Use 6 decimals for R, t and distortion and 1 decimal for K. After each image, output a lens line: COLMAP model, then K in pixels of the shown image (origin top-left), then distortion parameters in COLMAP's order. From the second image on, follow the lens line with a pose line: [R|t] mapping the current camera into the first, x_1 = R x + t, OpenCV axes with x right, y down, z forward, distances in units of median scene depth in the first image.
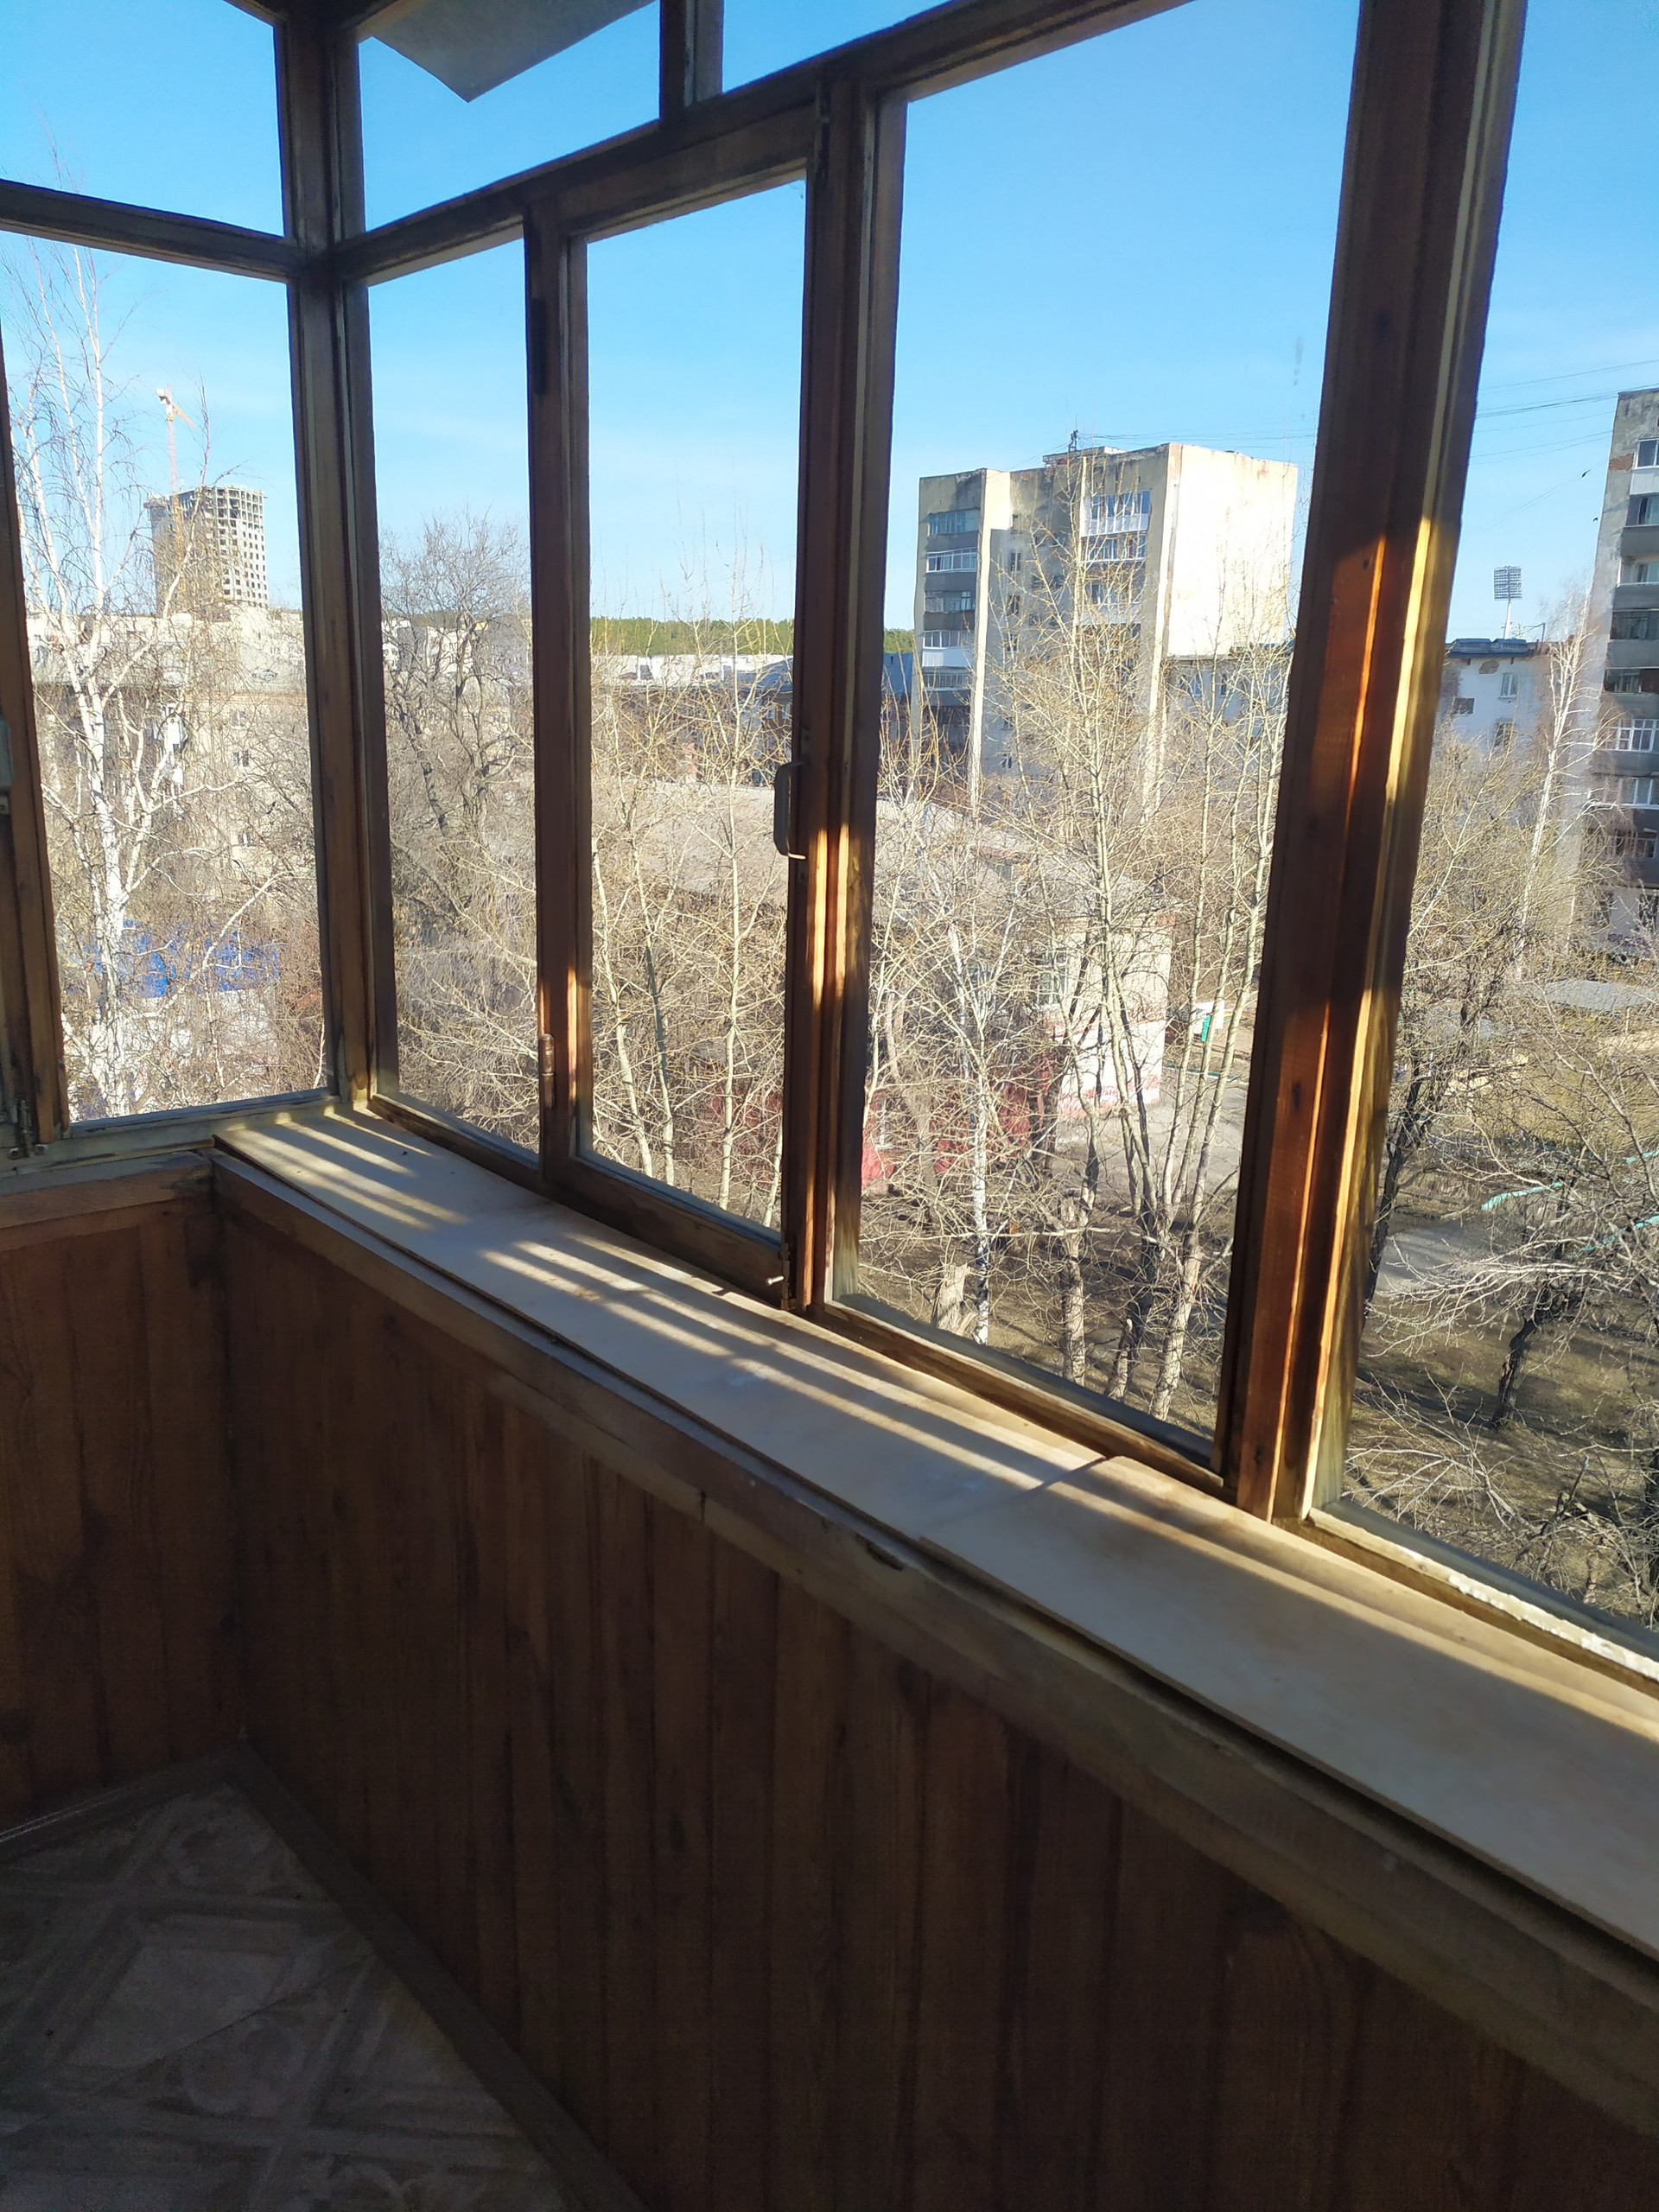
lens RADIAL K [[1643.7, 0, 820.0], [0, 1643.7, 1113.3], [0, 0, 1]] dist [0.002340, 0.095113]
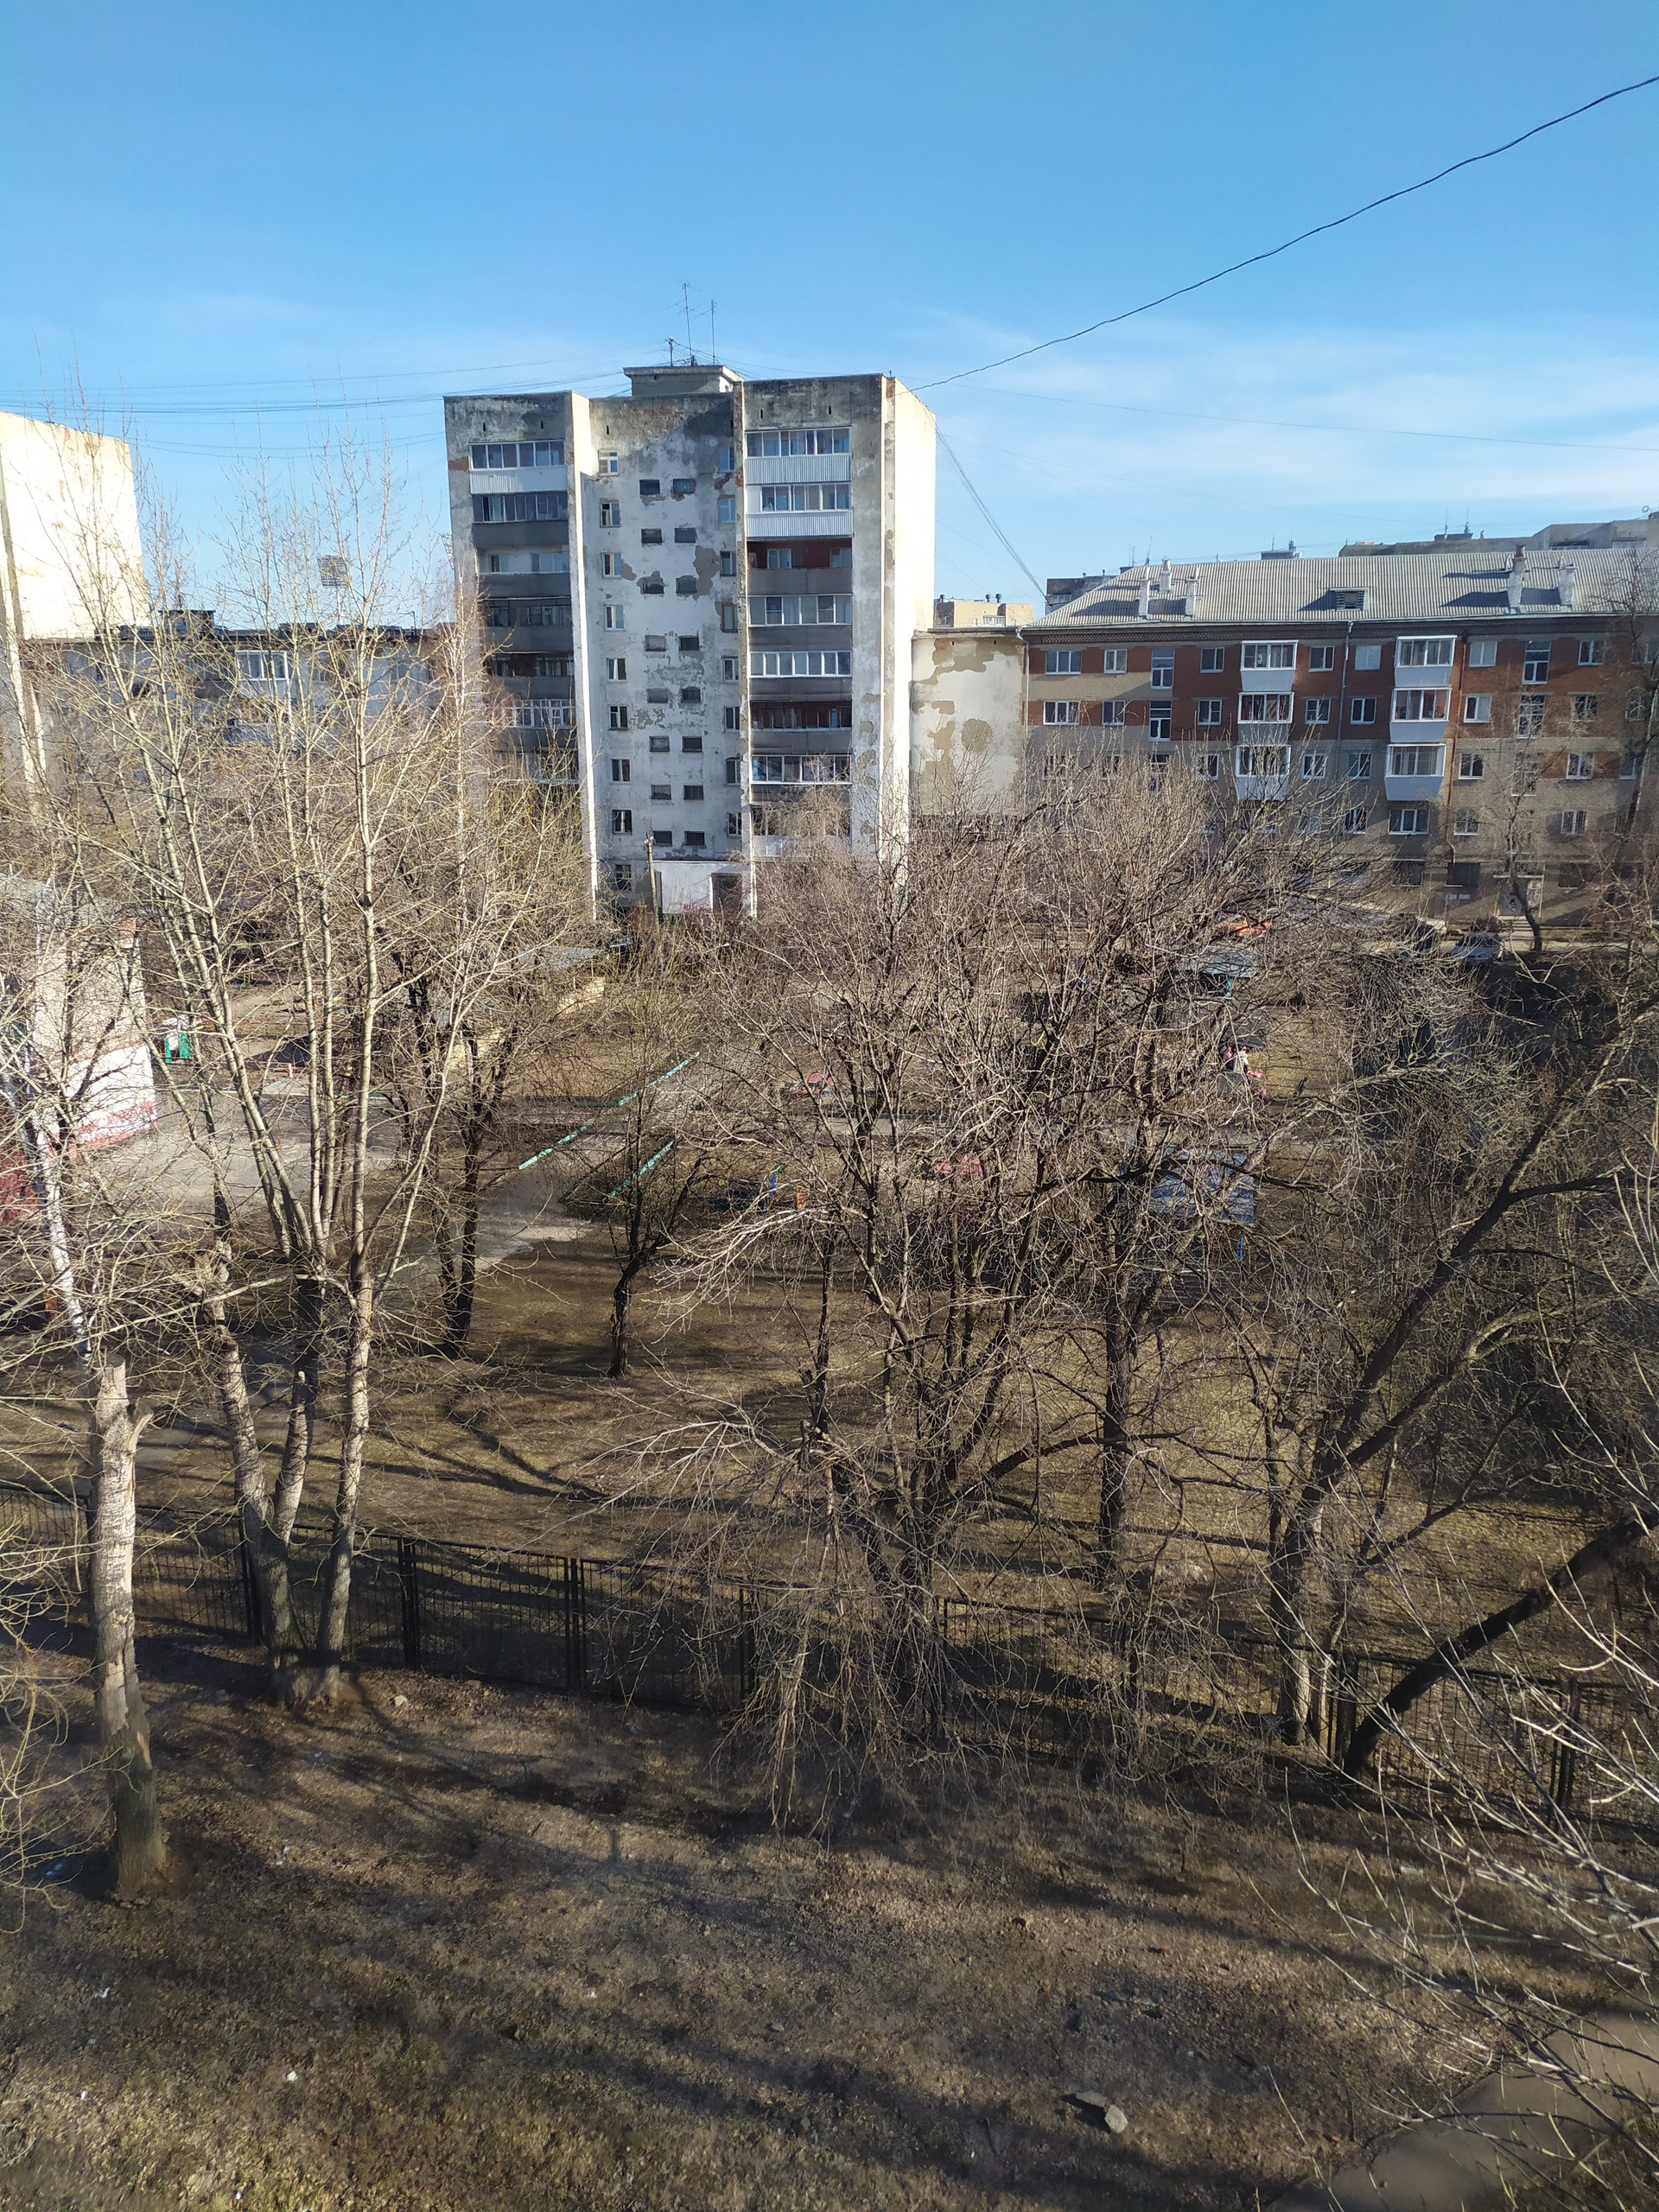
lens RADIAL K [[1643.7, 0, 820.0], [0, 1643.7, 1113.3], [0, 0, 1]] dist [0.002340, 0.095113]
pose [[0.783451, -0.177368, 0.595605, -0.101525], [0.172693, 0.982795, 0.065514, -0.024330], [-0.596977, 0.051530, 0.800602, 0.092034]]
